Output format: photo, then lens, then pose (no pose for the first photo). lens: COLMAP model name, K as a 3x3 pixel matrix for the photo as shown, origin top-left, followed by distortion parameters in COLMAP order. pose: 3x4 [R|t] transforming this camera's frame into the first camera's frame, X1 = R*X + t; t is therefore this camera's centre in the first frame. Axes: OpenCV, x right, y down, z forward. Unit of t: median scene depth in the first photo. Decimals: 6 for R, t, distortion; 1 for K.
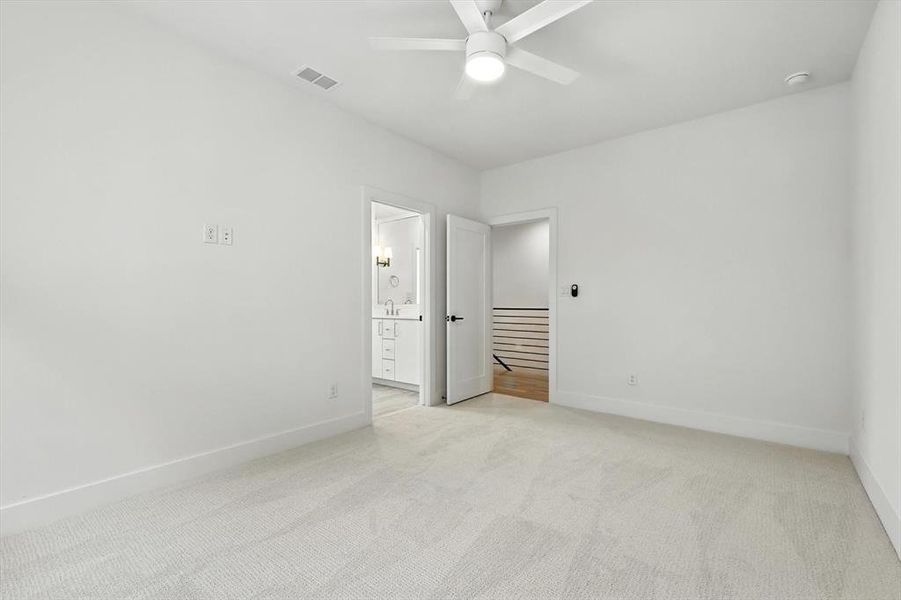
lens RADIAL K [[392.3, 0, 450.5], [0, 392.3, 300.8], [0, 0, 1]] dist [-0.002452, 0.001180]
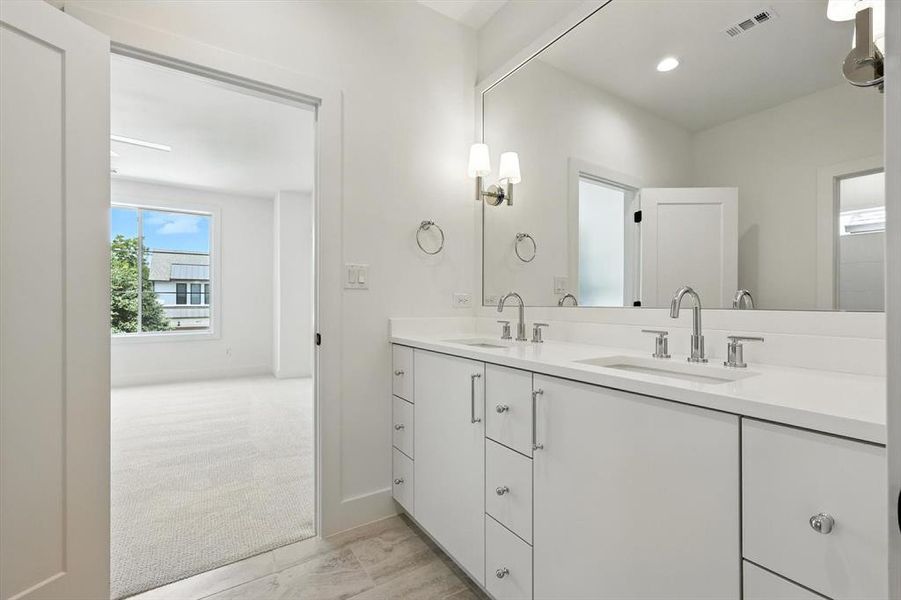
lens RADIAL K [[392.3, 0, 450.4], [0, 392.3, 301.8], [0, 0, 1]] dist [-0.002452, 0.001180]
pose [[0.950422, -0.002080, -0.310955, -0.101628], [0.002137, 0.999998, -0.000156, 0.004381], [0.310955, -0.000517, 0.950425, 0.665226]]
